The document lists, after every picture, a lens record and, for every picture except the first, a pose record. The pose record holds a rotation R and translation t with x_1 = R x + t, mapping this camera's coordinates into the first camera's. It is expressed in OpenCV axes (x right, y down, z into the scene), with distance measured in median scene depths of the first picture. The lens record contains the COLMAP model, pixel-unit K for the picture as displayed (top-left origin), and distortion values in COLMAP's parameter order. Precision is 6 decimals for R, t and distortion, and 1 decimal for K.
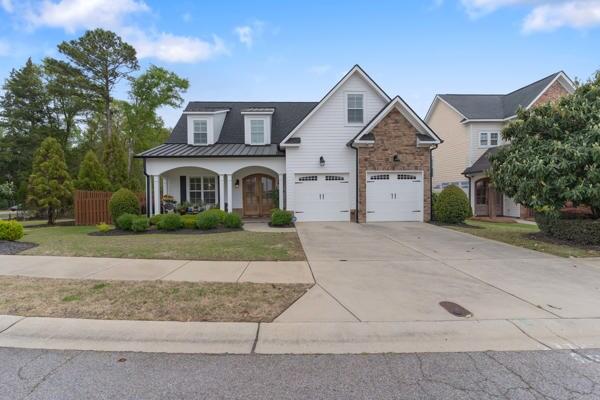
lens RADIAL K [[290.9, 0, 301.3], [0, 290.9, 197.6], [0, 0, 1]] dist [0.003031, 0.000157]
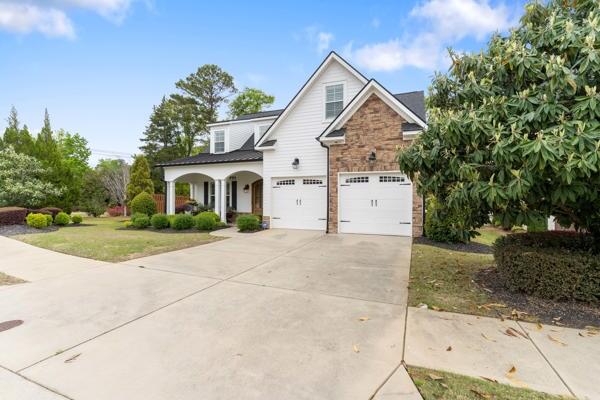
lens RADIAL K [[290.9, 0, 295.6], [0, 290.9, 198.9], [0, 0, 1]] dist [0.003031, 0.000157]
pose [[0.896106, 0.014011, -0.443619, 0.474395], [-0.022502, 0.999650, -0.013880, -0.000361], [0.443269, 0.022421, 0.896108, 0.177245]]
